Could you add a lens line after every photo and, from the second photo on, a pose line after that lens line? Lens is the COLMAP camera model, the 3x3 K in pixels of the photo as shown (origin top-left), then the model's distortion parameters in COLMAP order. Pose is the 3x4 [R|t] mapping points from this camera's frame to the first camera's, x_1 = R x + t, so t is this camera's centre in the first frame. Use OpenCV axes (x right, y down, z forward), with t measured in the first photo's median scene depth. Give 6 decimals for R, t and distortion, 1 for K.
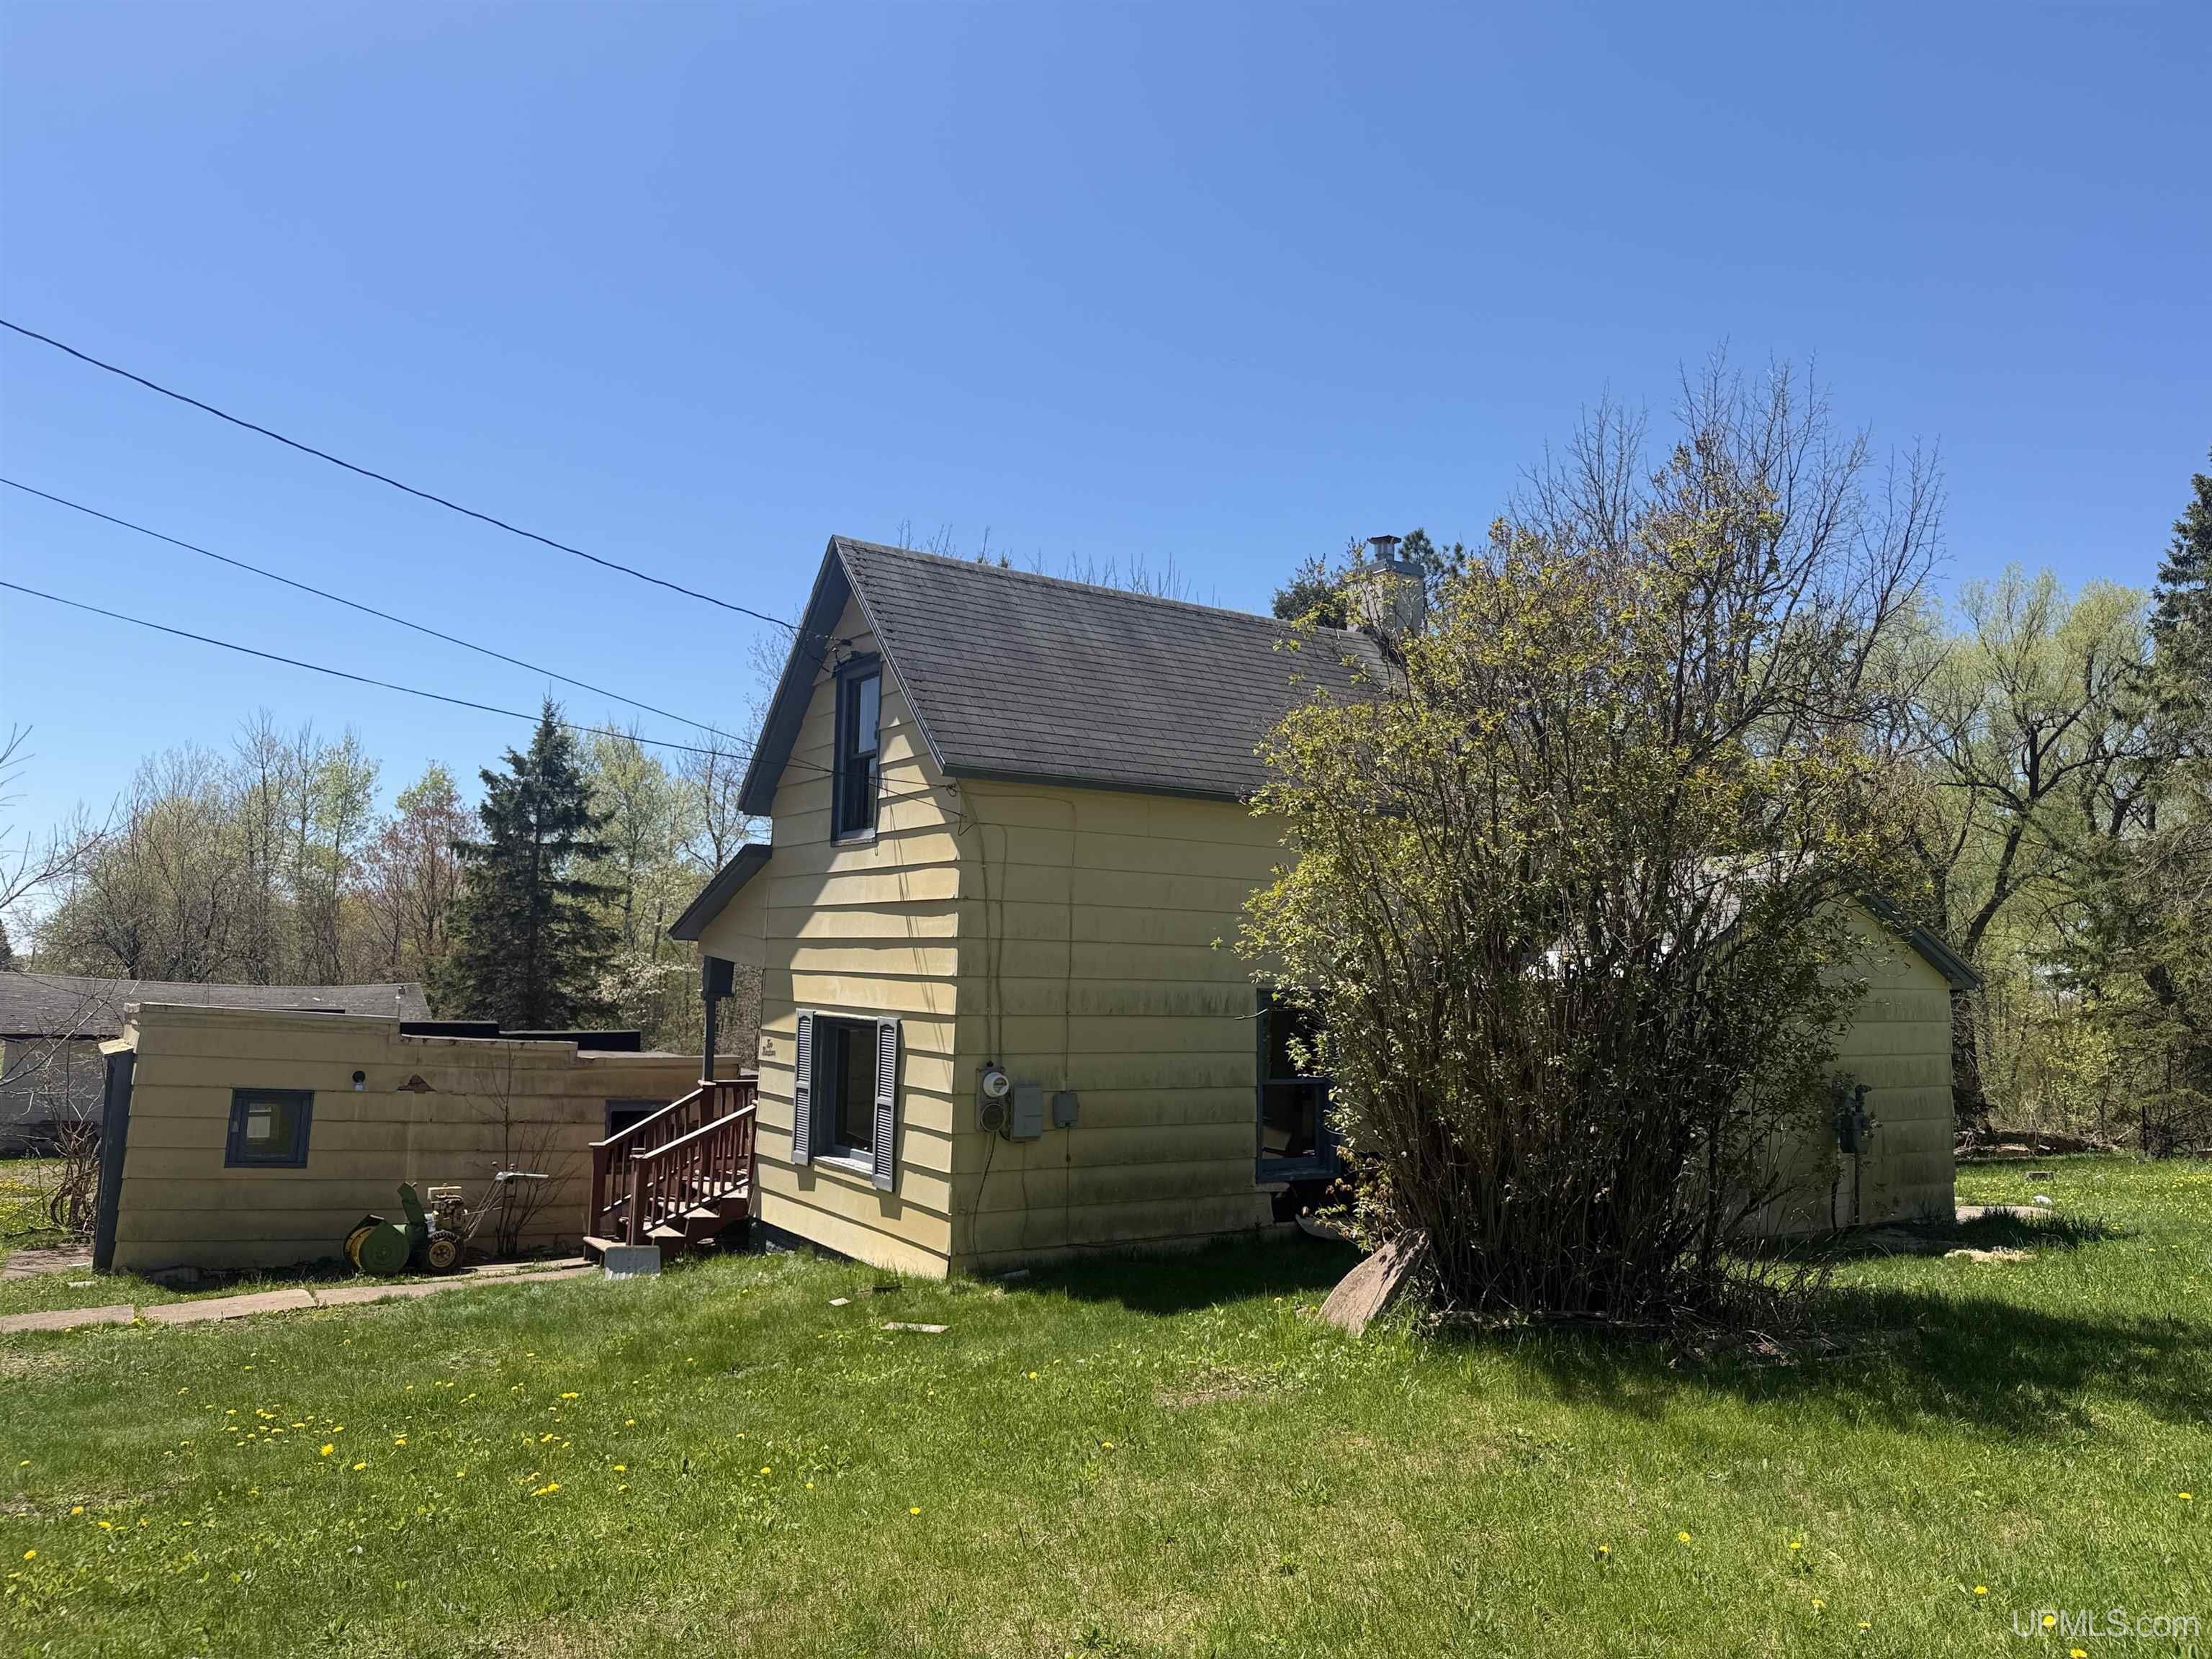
lens RADIAL K [[1521.1, 0, 1037.4], [0, 1521.1, 823.8], [0, 0, 1]] dist [0.139989, -0.203629]
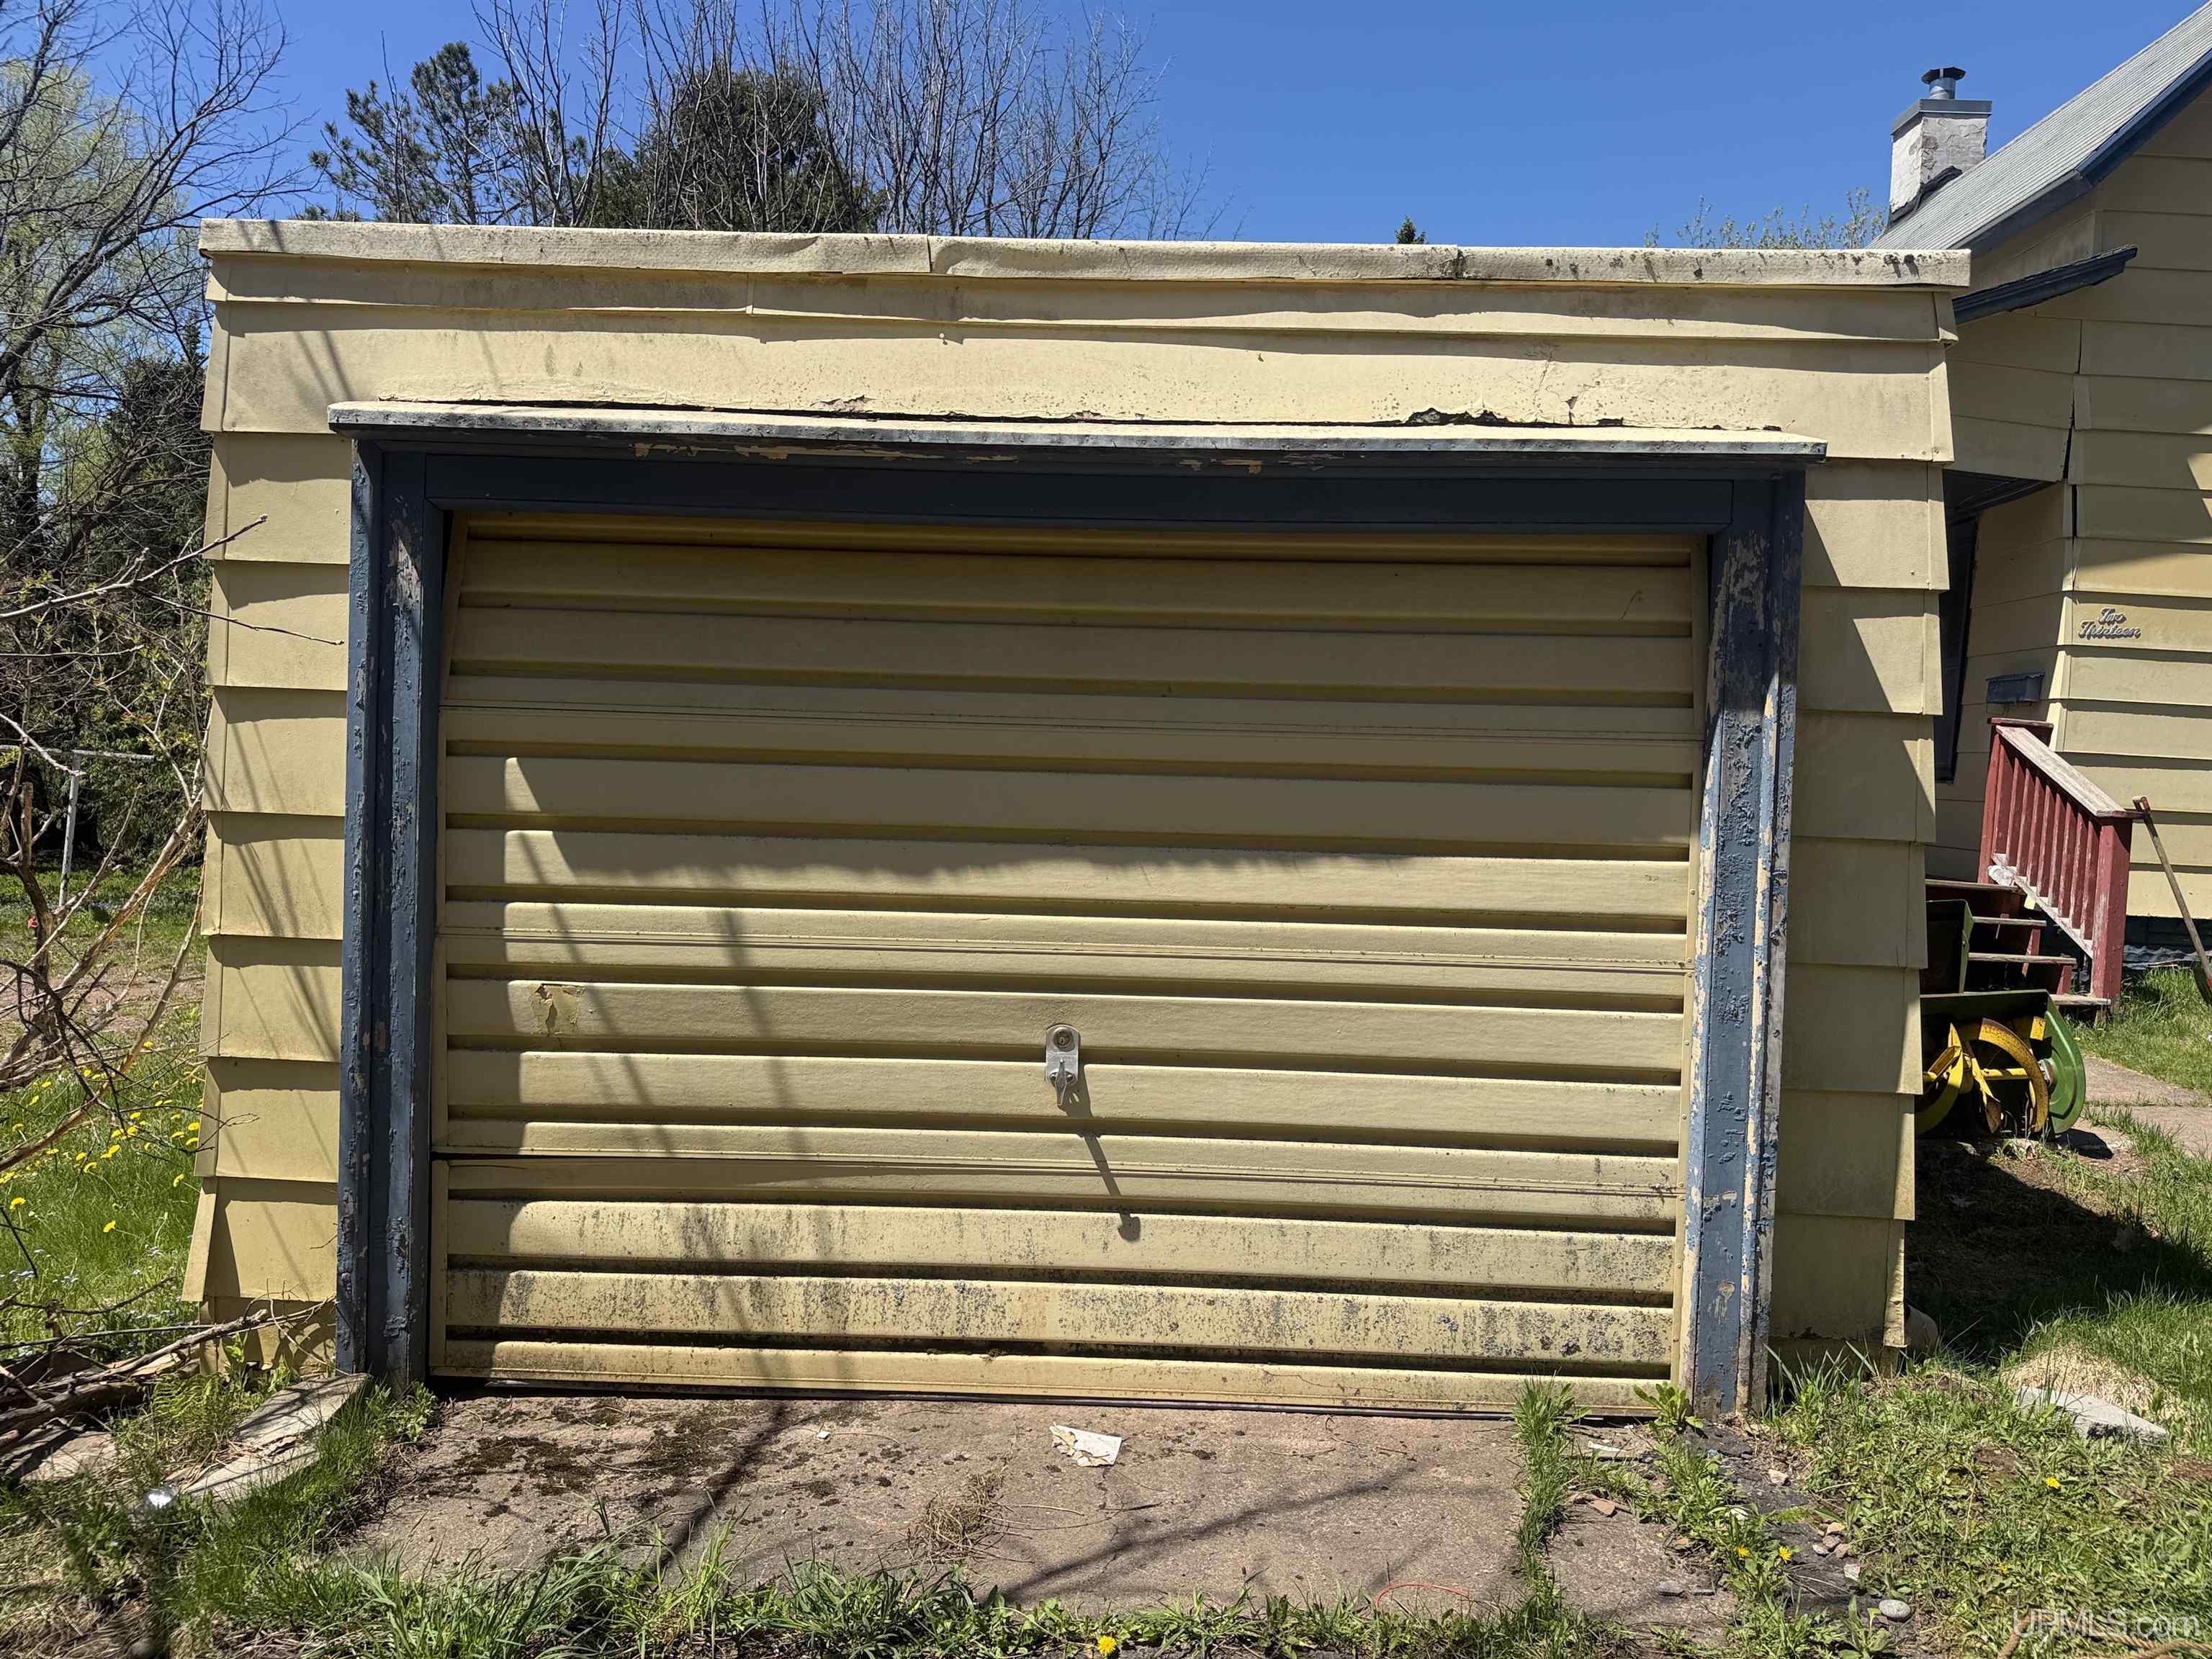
lens RADIAL K [[1529.7, 0, 1130.4], [0, 1529.7, 831.0], [0, 0, 1]] dist [0.104407, -0.126943]
pose [[0.517433, -0.056263, 0.853872, -1.021700], [-0.114231, 0.984364, 0.134084, 0.218939], [-0.848065, -0.166919, 0.502916, 1.185017]]
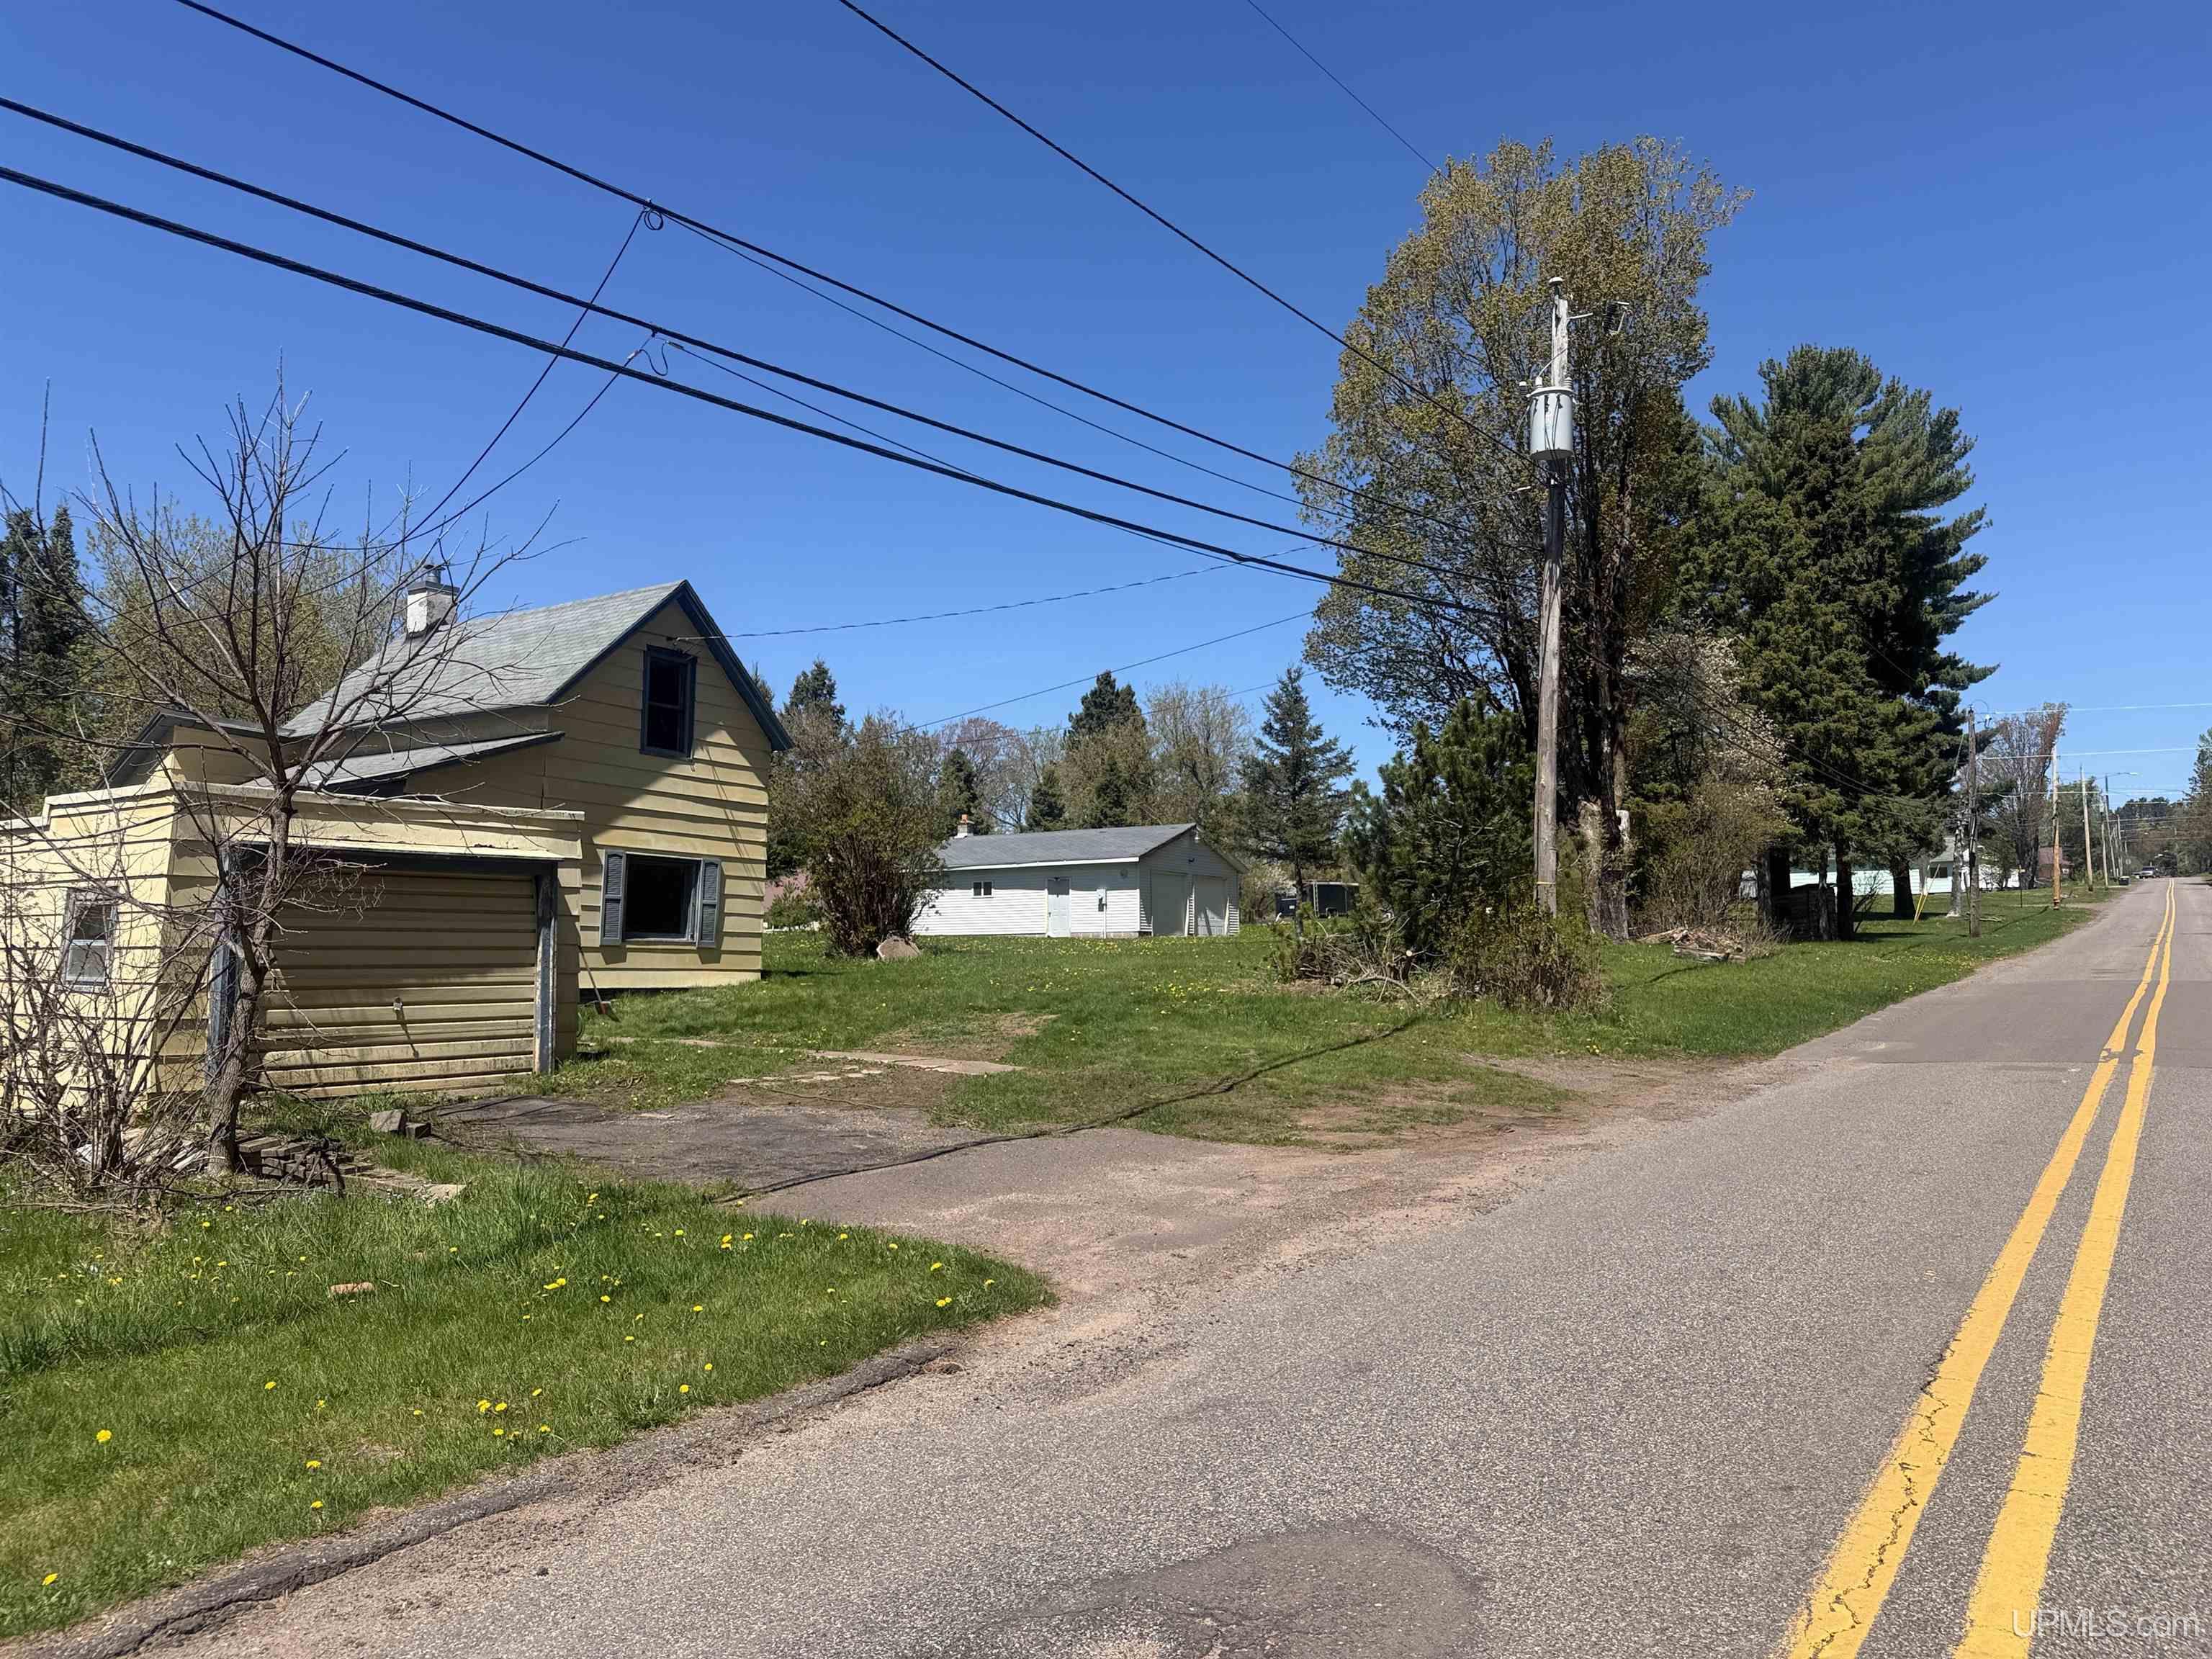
lens RADIAL K [[1576.4, 0, 1117.1], [0, 1576.4, 849.0], [0, 0, 1]] dist [0.185721, -0.346105]
pose [[-0.427109, 0.030082, 0.903699, -2.098611], [-0.120528, 0.988633, -0.089874, 0.230742], [-0.896131, -0.147307, -0.418629, 1.375248]]
